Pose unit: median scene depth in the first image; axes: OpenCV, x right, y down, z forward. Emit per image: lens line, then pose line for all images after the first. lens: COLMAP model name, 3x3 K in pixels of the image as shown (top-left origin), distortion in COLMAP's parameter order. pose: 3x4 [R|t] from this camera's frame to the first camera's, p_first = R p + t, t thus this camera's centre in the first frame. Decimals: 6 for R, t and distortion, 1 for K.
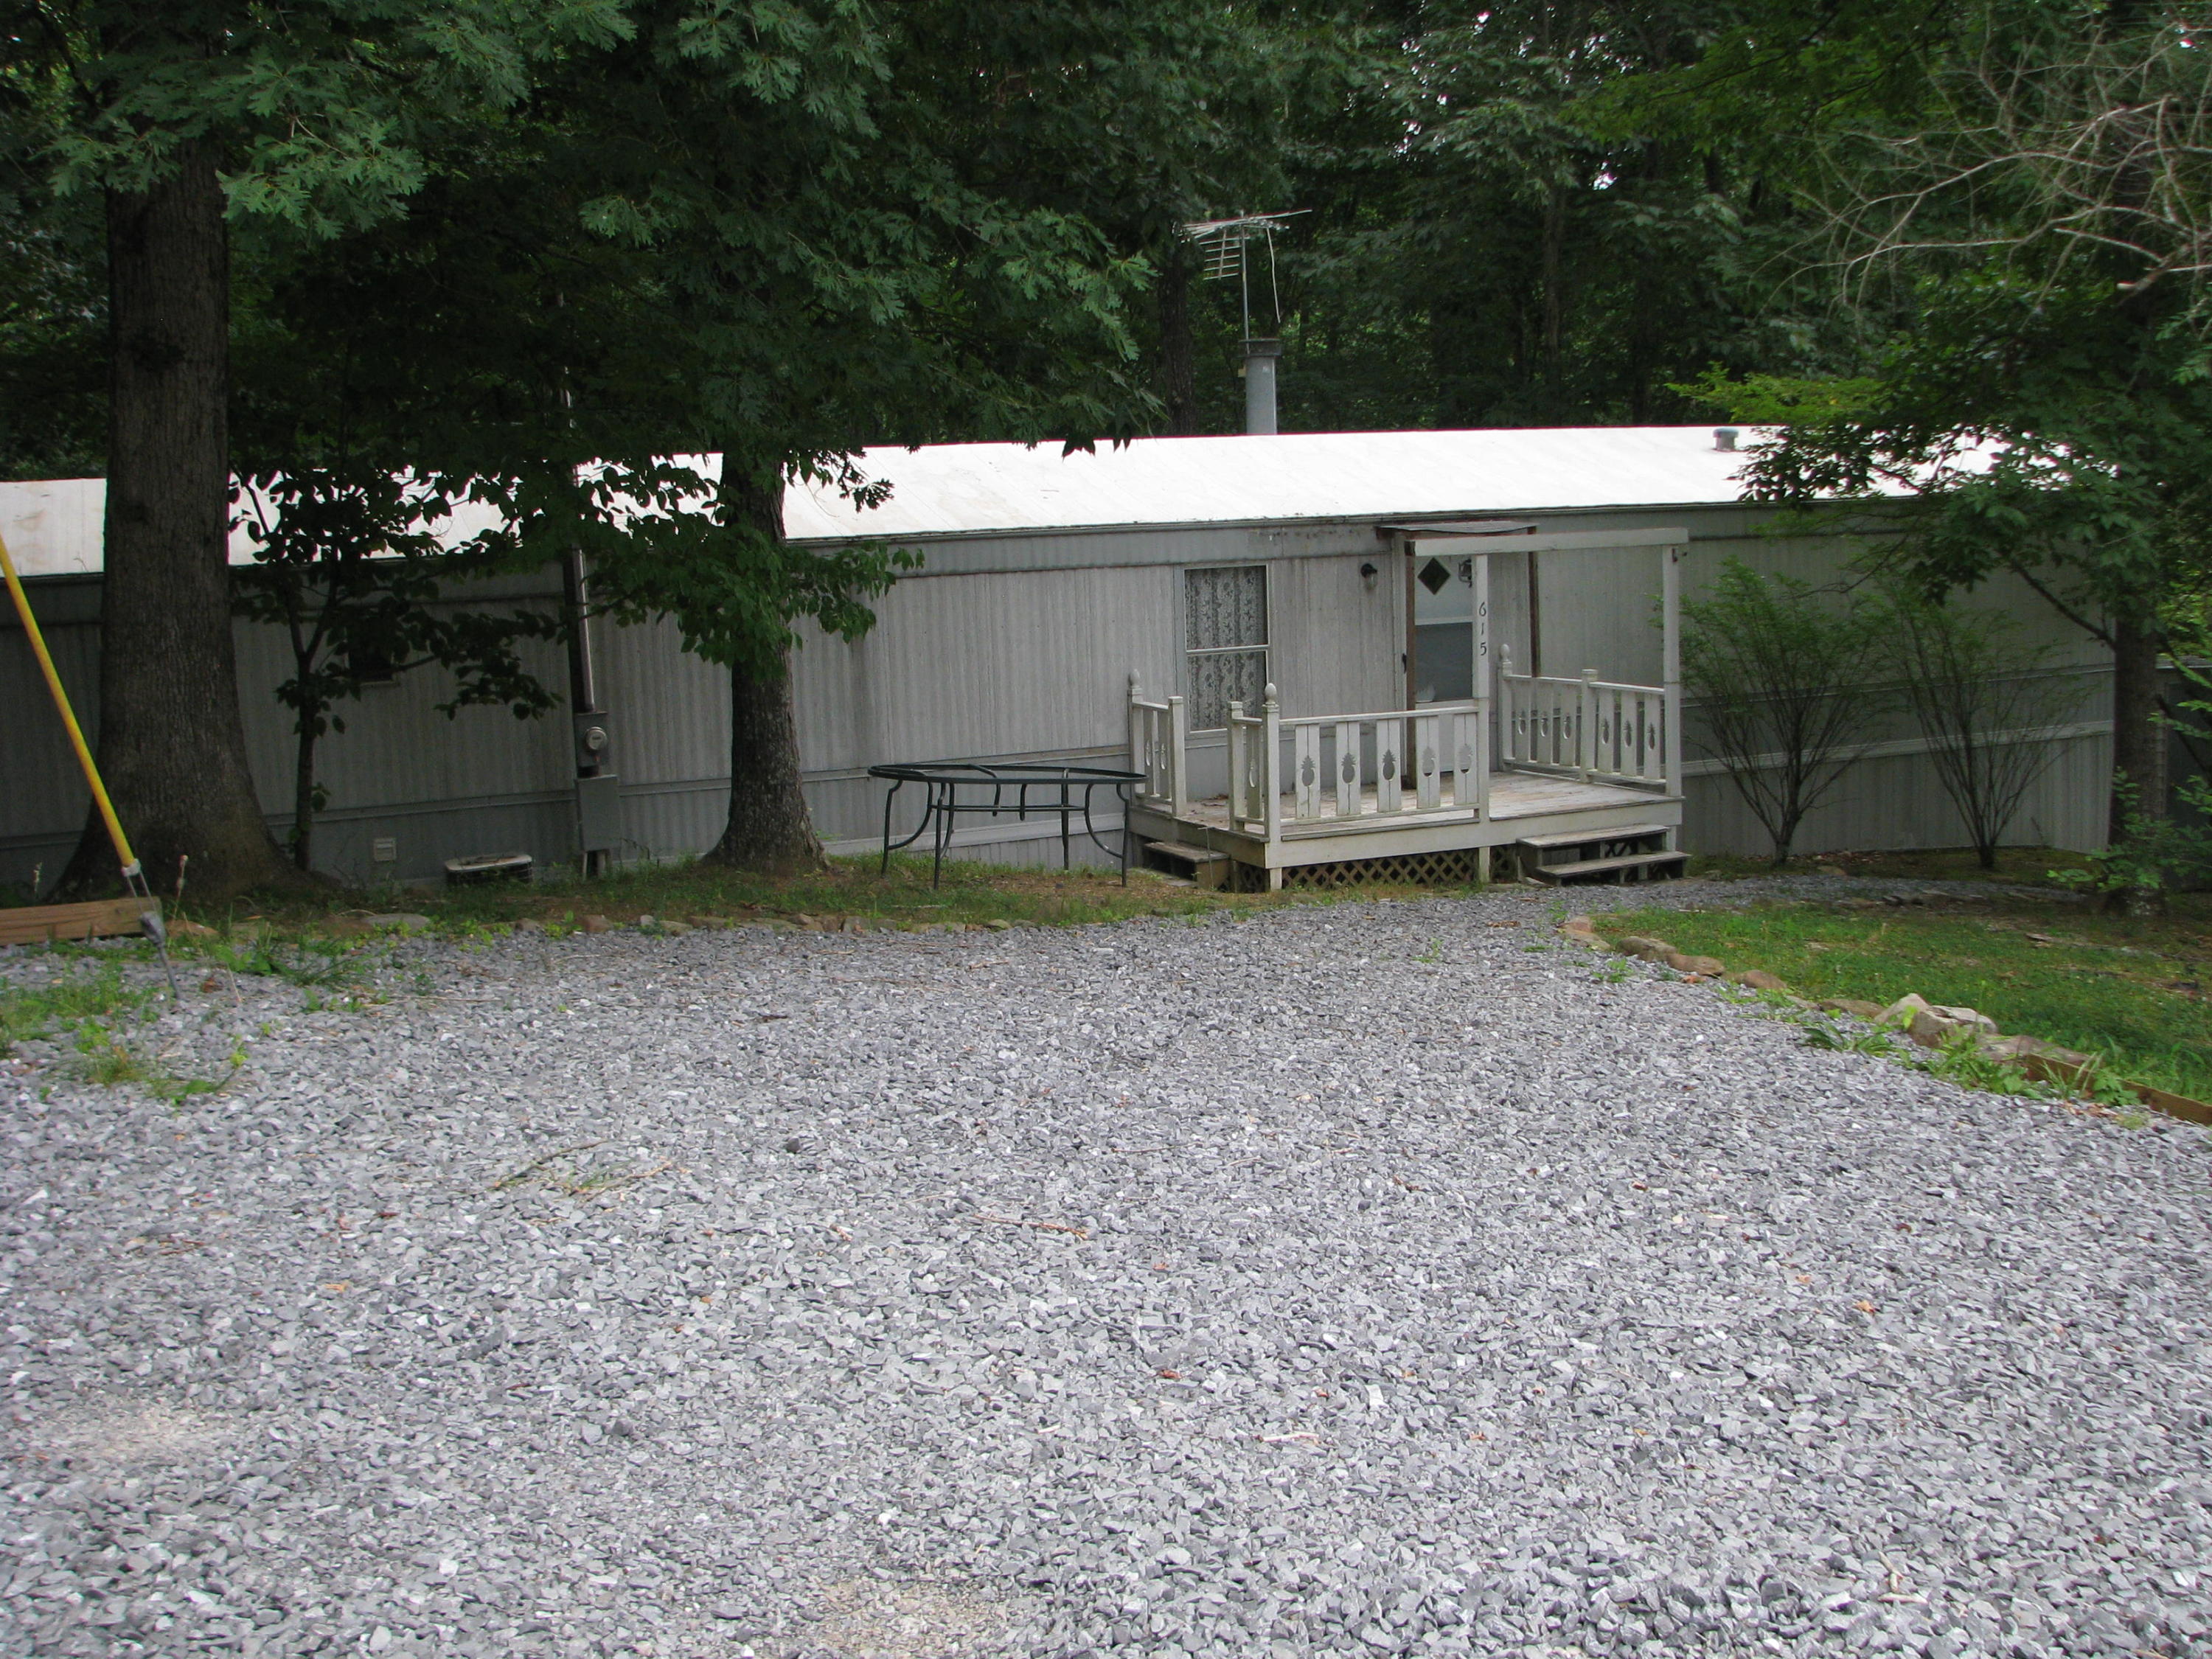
lens RADIAL K [[2369.7, 0, 1118.6], [0, 2369.7, 850.1], [0, 0, 1]] dist [-0.191254, 0.248134]
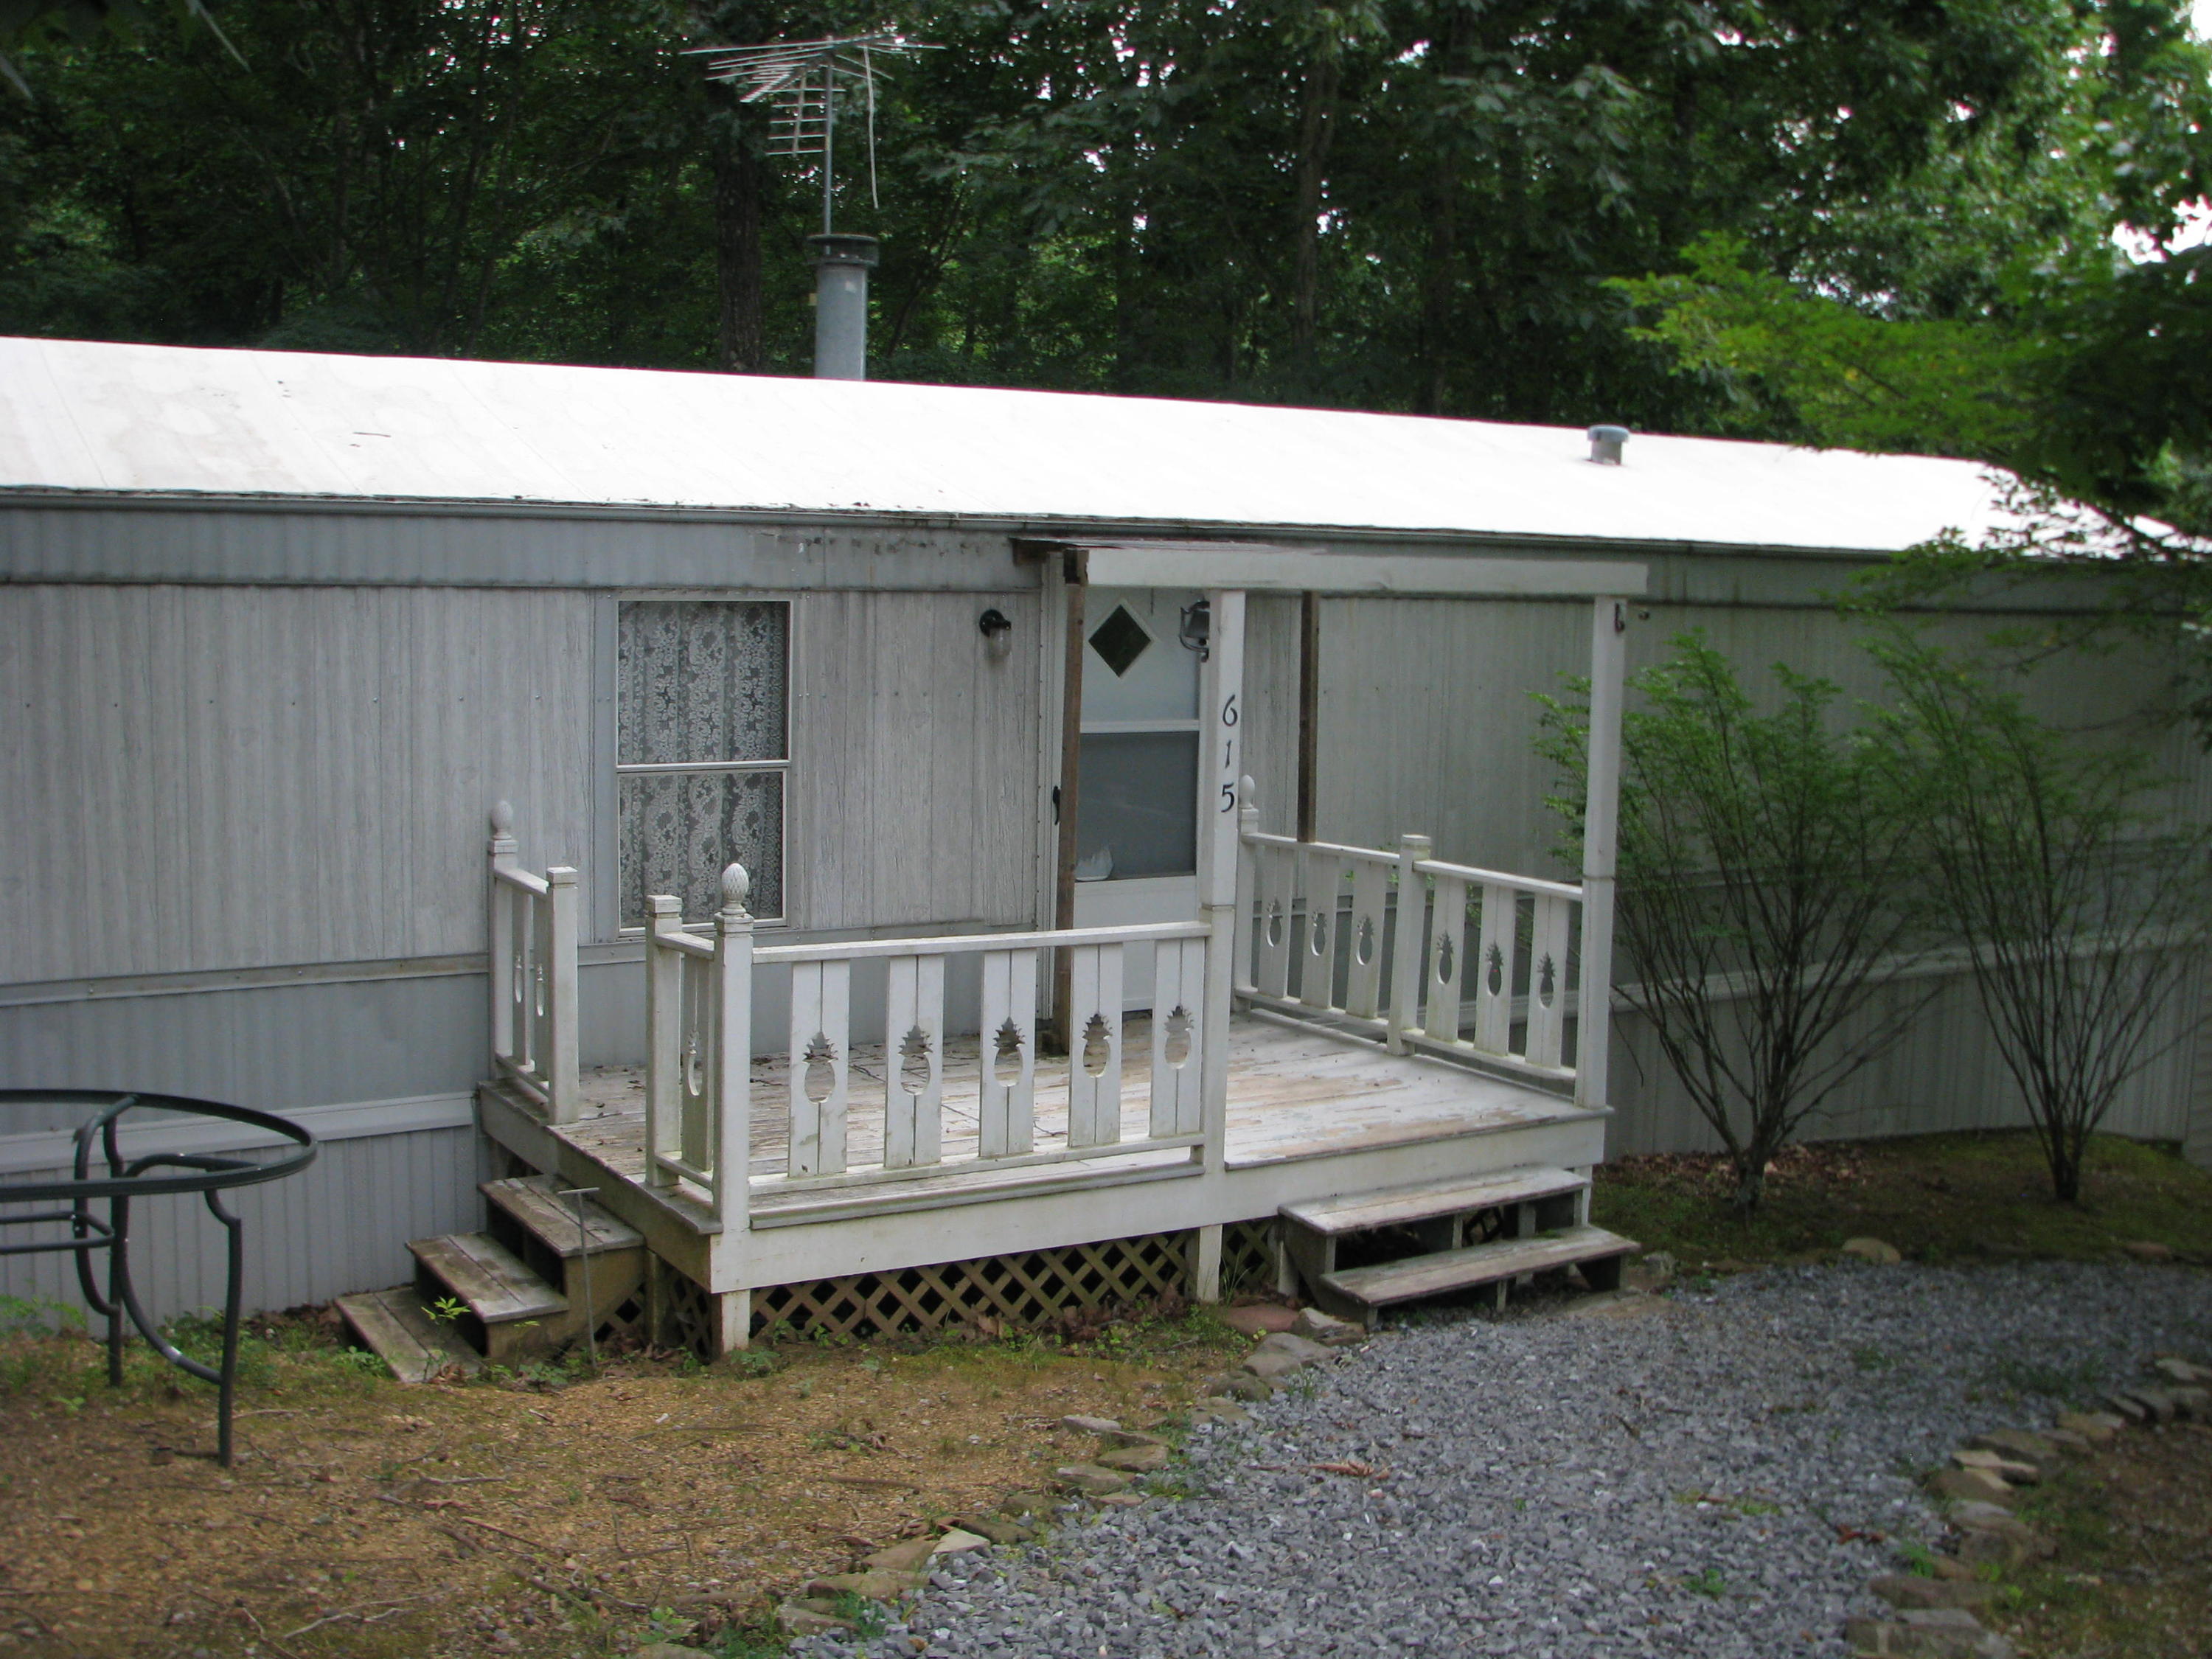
lens RADIAL K [[2308.5, 0, 1099.9], [0, 2308.5, 949.1], [0, 0, 1]] dist [-0.185249, 0.430570]
pose [[0.989908, 0.036172, 0.137014, 0.066430], [-0.037638, 0.999258, 0.008124, -0.055460], [-0.136619, -0.013199, 0.990536, 0.528714]]
